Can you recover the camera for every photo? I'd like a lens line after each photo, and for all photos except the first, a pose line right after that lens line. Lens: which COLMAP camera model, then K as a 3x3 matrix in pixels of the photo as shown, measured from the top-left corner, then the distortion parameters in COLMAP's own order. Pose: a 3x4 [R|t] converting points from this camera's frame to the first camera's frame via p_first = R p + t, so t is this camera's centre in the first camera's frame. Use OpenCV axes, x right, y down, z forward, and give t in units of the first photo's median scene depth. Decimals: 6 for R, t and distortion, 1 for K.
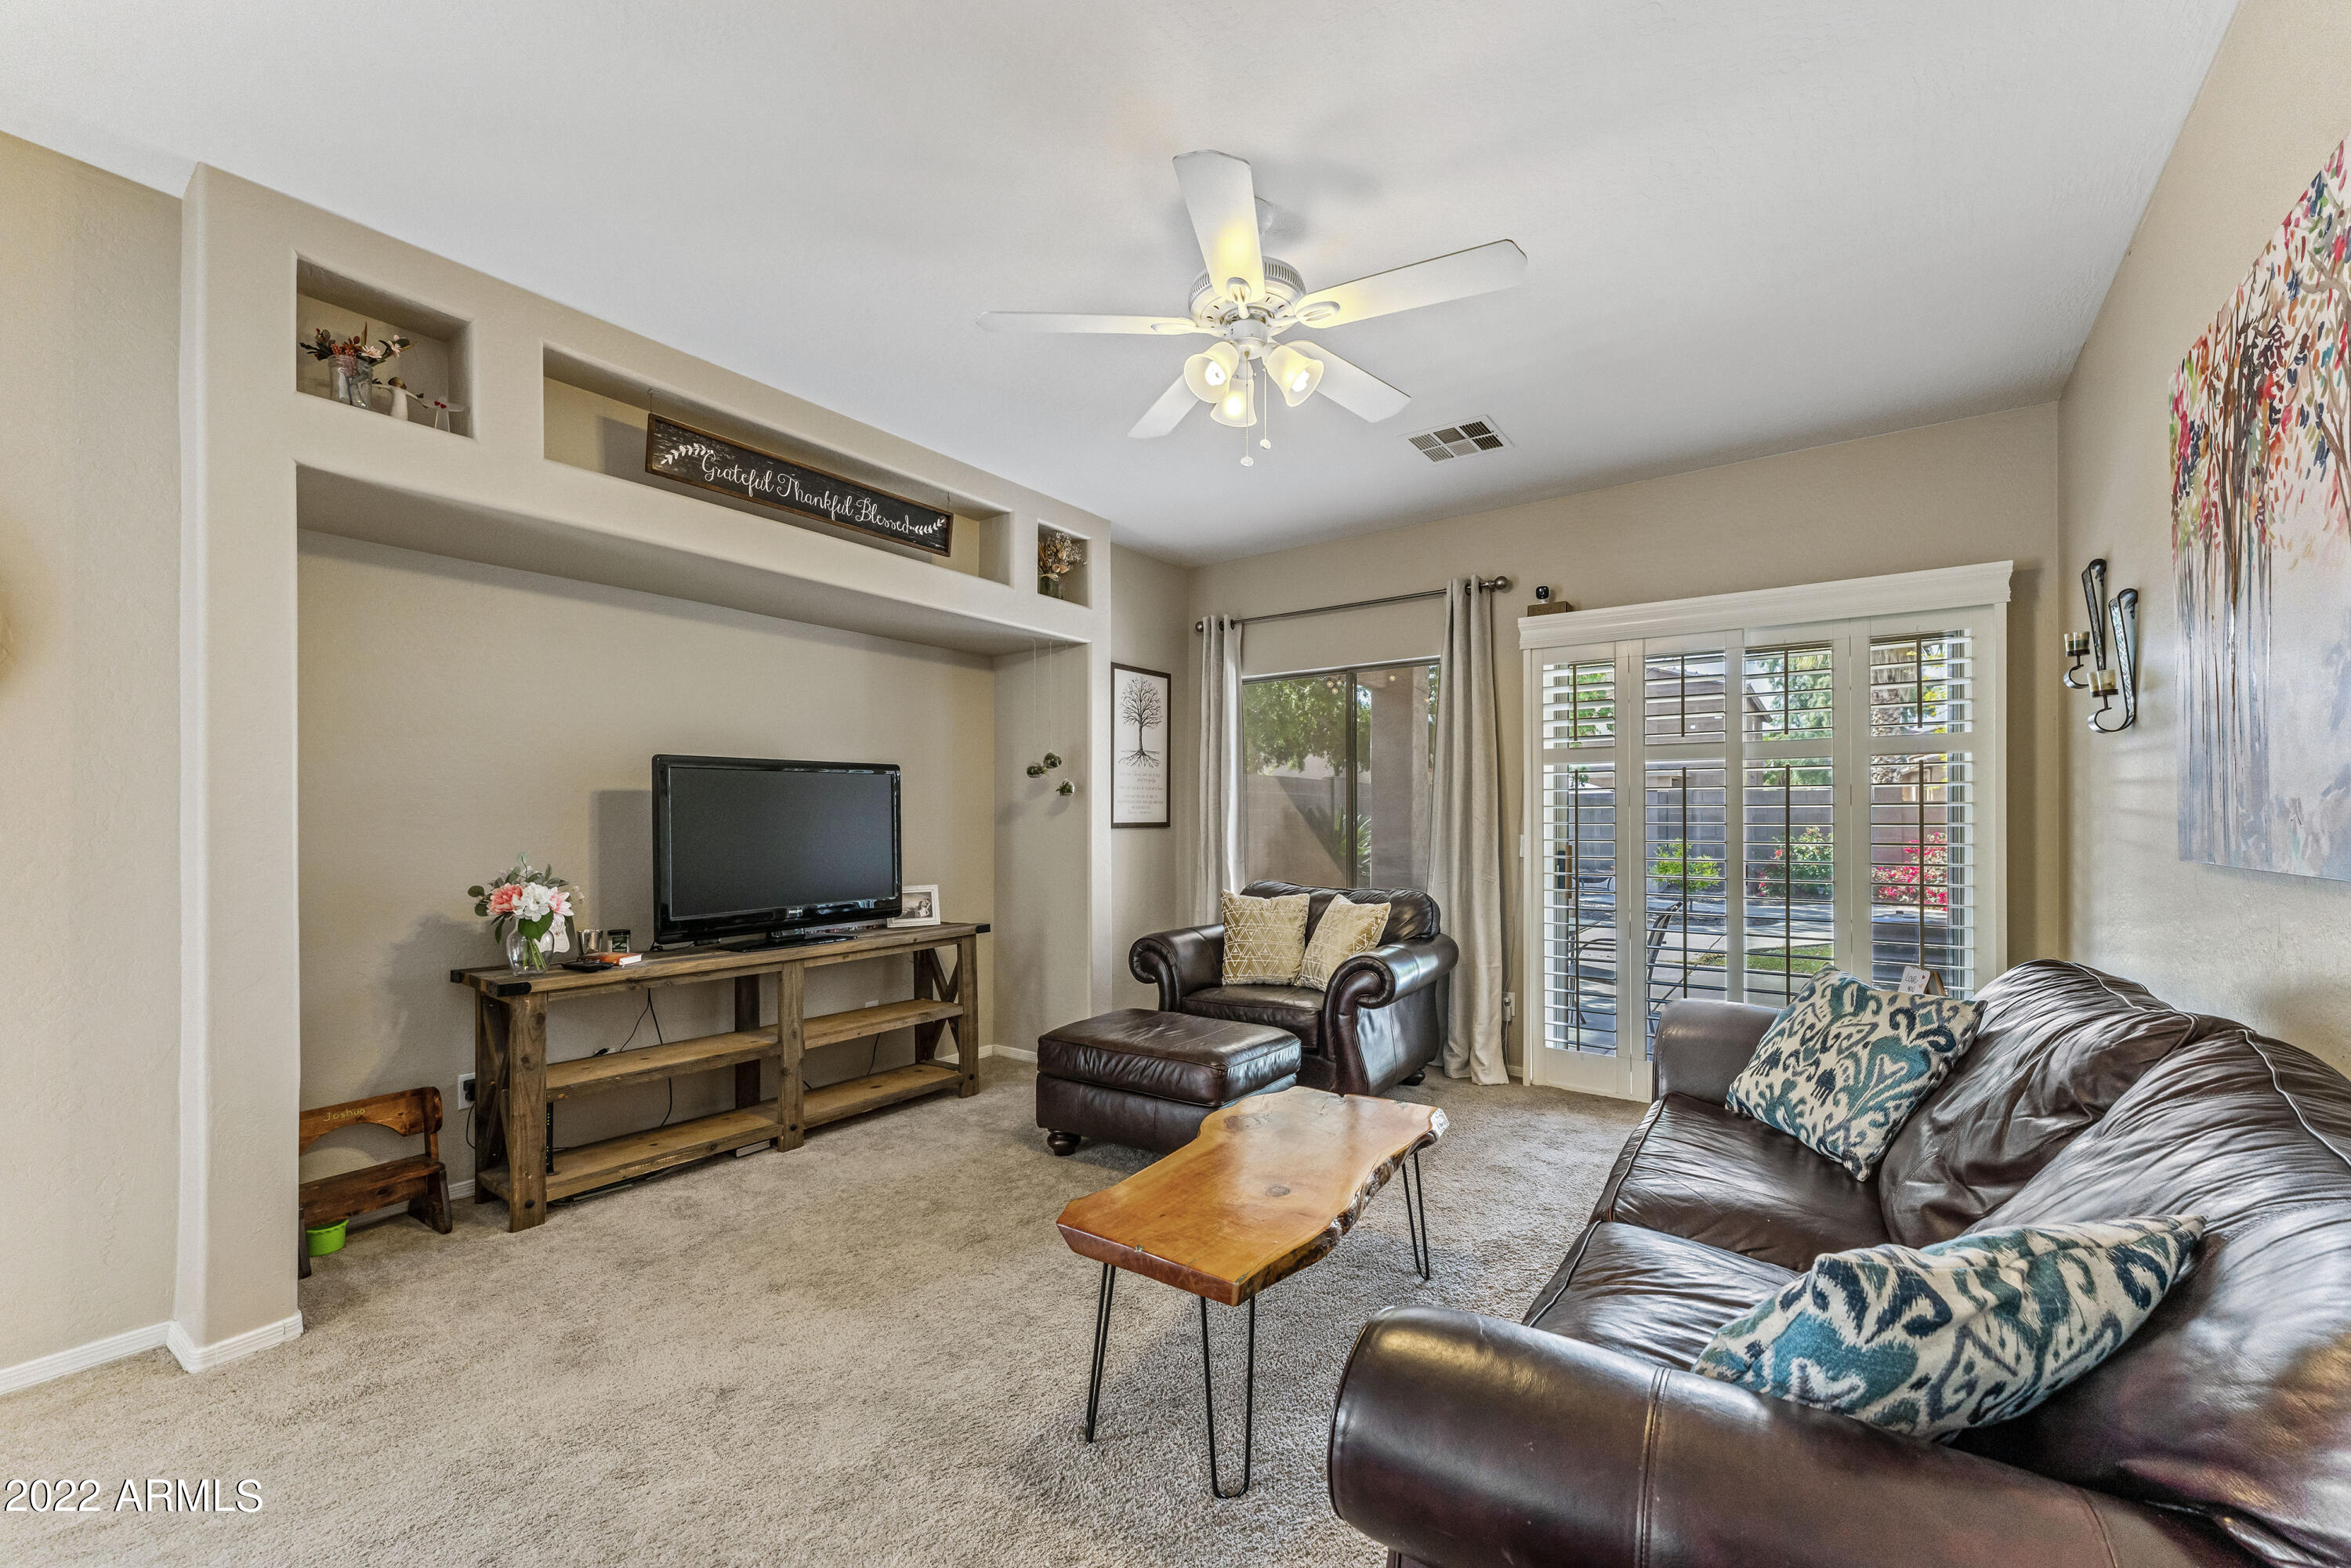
lens RADIAL K [[939.1, 0, 1183.3], [0, 939.1, 807.4], [0, 0, 1]] dist [-0.000600, 0.000513]
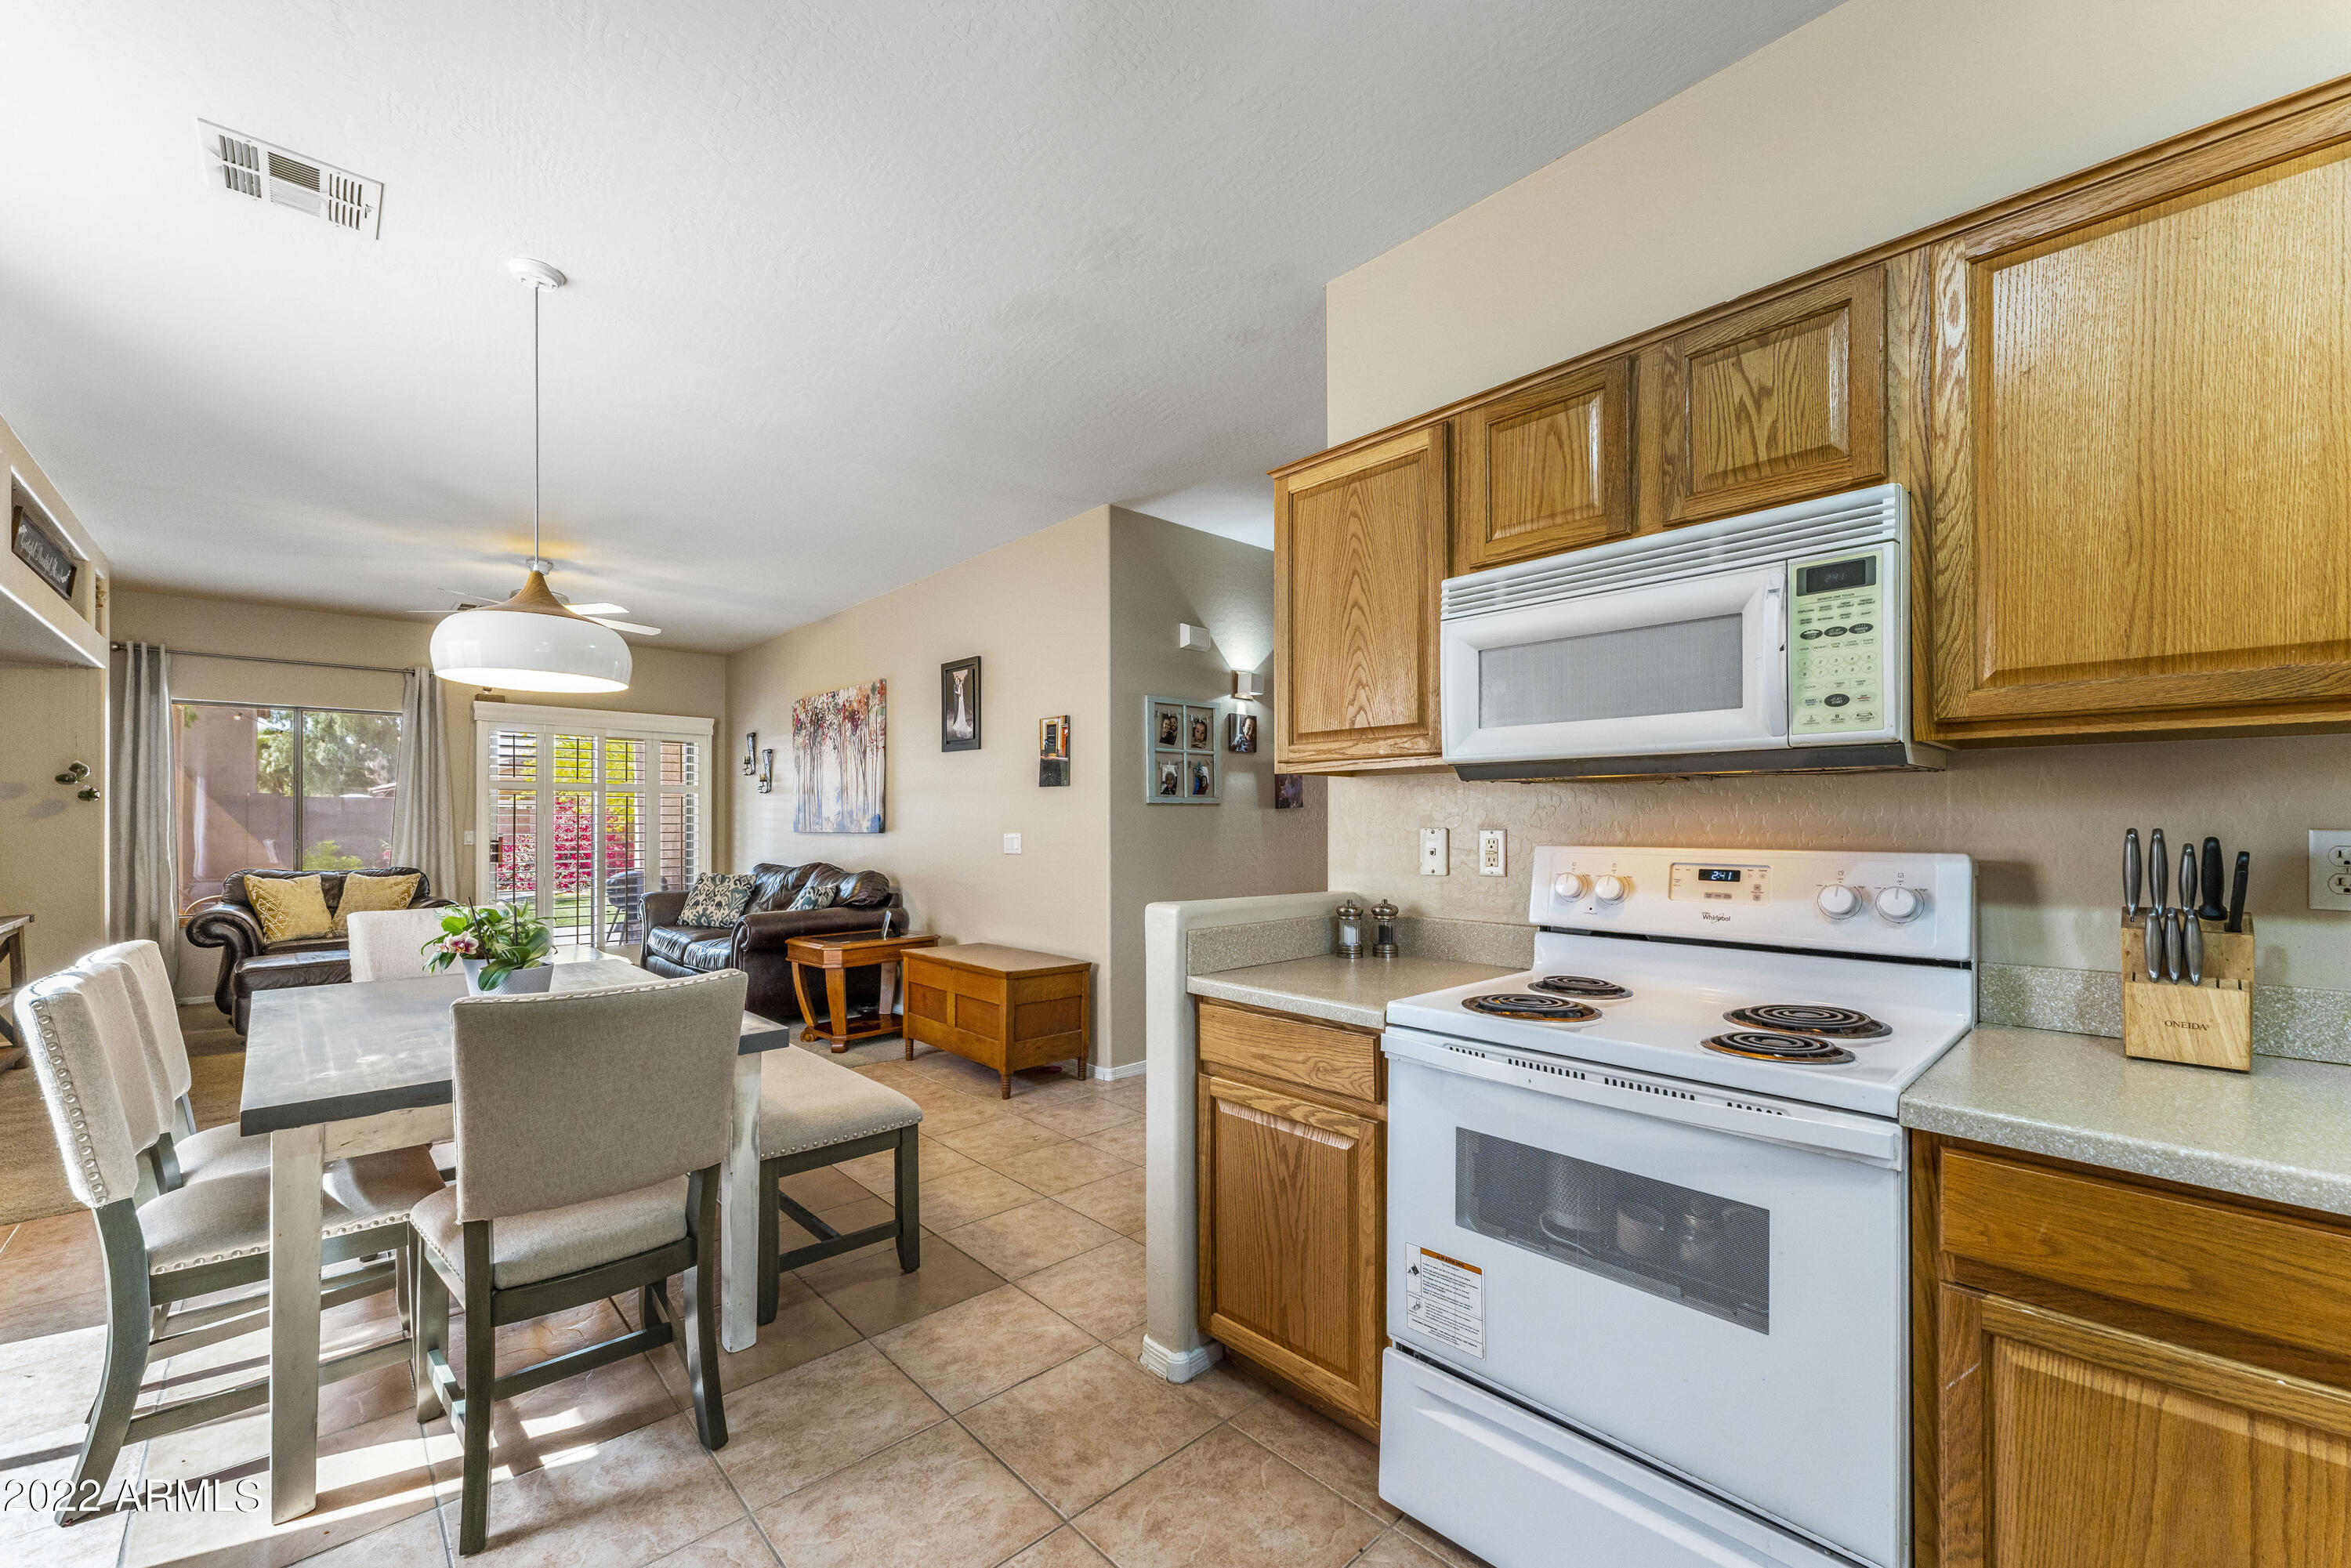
lens RADIAL K [[939.1, 0, 1181.3], [0, 939.1, 818.5], [0, 0, 1]] dist [-0.000600, 0.000513]
pose [[0.186586, 0.002649, 0.982435, -1.990894], [-0.009634, 0.999953, -0.000867, -0.007252], [-0.982391, -0.009303, 0.186602, -1.041551]]
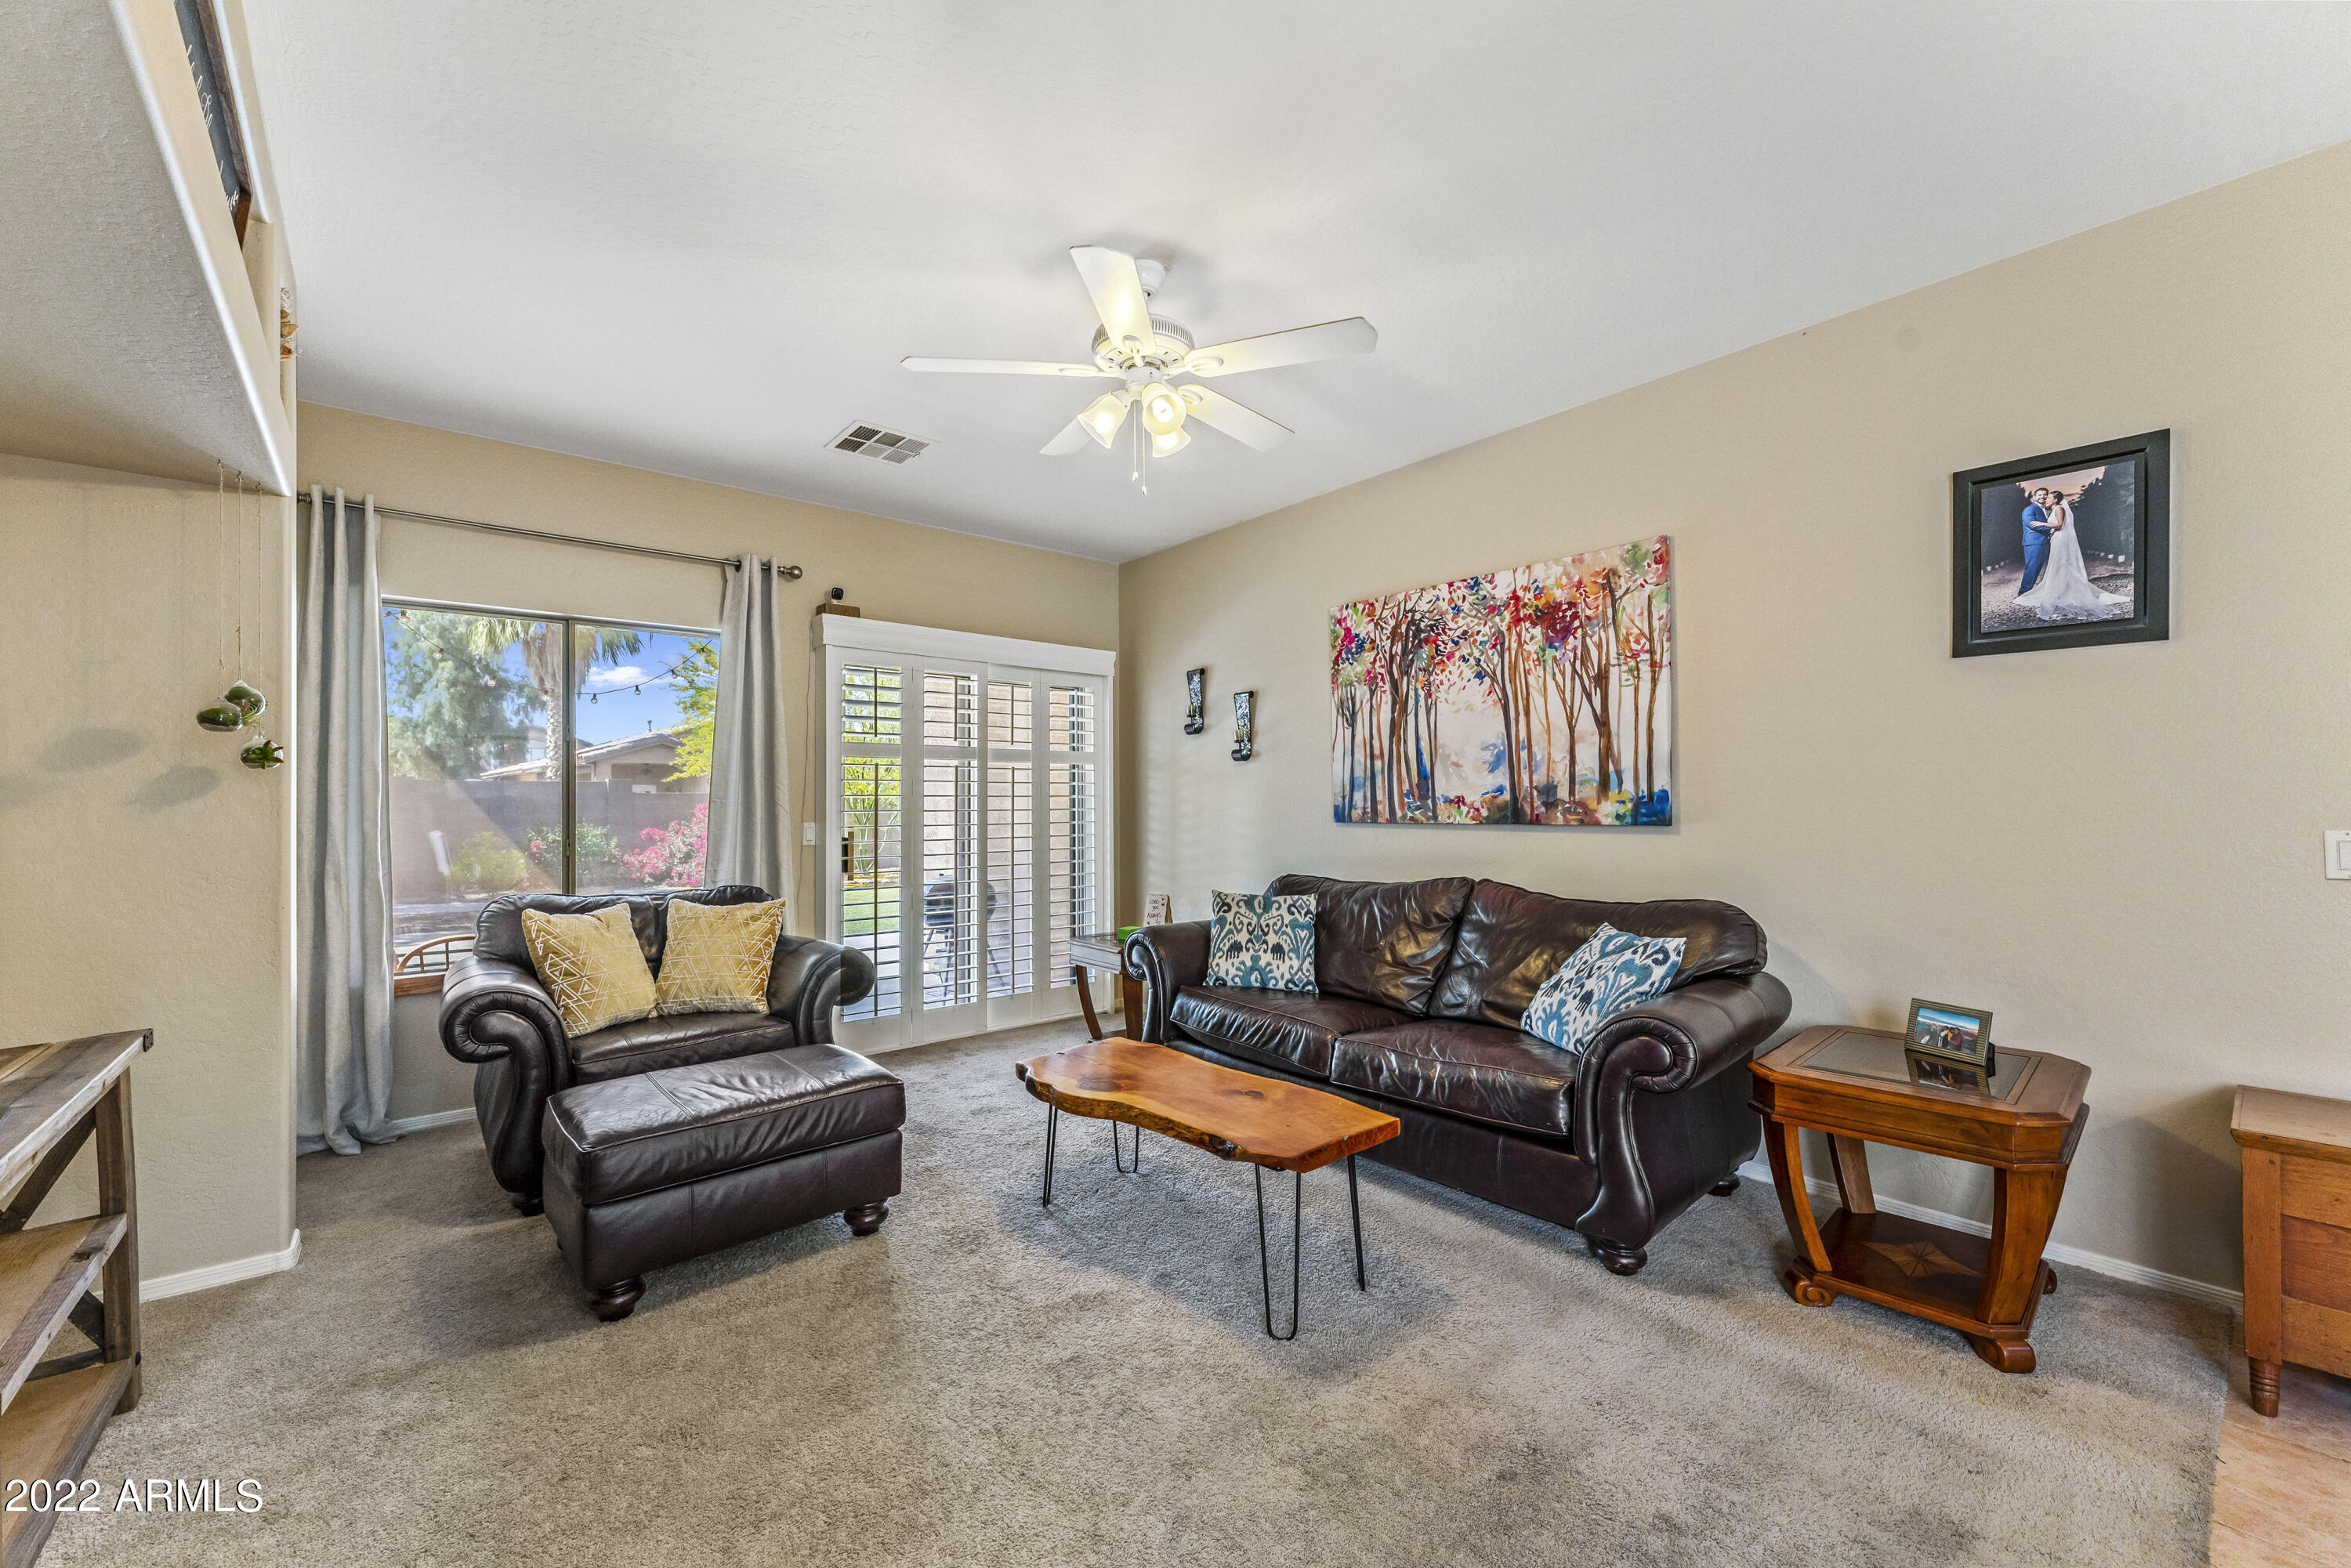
lens RADIAL K [[939.1, 0, 1184.8], [0, 939.1, 790.2], [0, 0, 1]] dist [-0.000600, 0.000513]
pose [[0.238419, 0.012957, 0.971076, -1.045003], [-0.005610, 0.999913, -0.011965, 0.006704], [-0.971146, -0.002595, 0.238471, 0.696737]]
